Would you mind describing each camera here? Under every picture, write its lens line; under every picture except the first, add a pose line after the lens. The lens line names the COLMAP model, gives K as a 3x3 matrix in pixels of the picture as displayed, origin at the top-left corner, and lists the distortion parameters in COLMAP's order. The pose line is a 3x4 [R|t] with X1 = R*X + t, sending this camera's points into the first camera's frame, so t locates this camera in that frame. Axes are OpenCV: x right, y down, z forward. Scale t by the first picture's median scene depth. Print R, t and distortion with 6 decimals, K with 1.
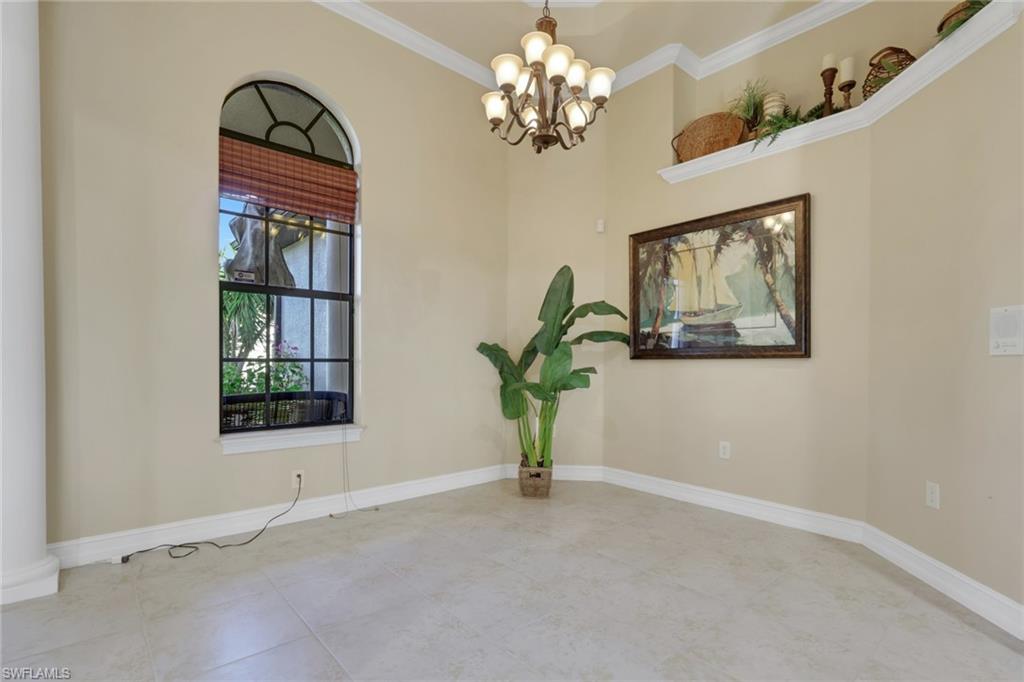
lens RADIAL K [[494.3, 0, 512.5], [0, 494.3, 348.9], [0, 0, 1]] dist [-0.000170, -0.000211]
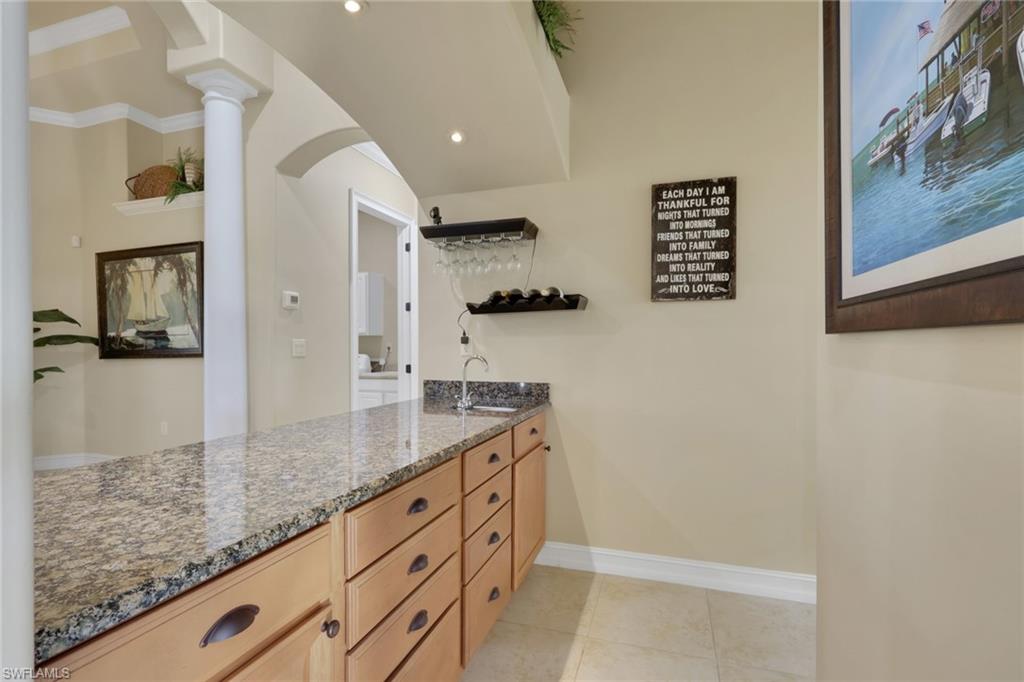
lens RADIAL K [[494.3, 0, 509.1], [0, 494.3, 349.7], [0, 0, 1]] dist [-0.000170, -0.000211]
pose [[0.873981, -0.002746, 0.485952, 0.576043], [-0.006207, 0.999839, 0.016813, -0.028568], [-0.485920, -0.017710, 0.873824, -0.563899]]
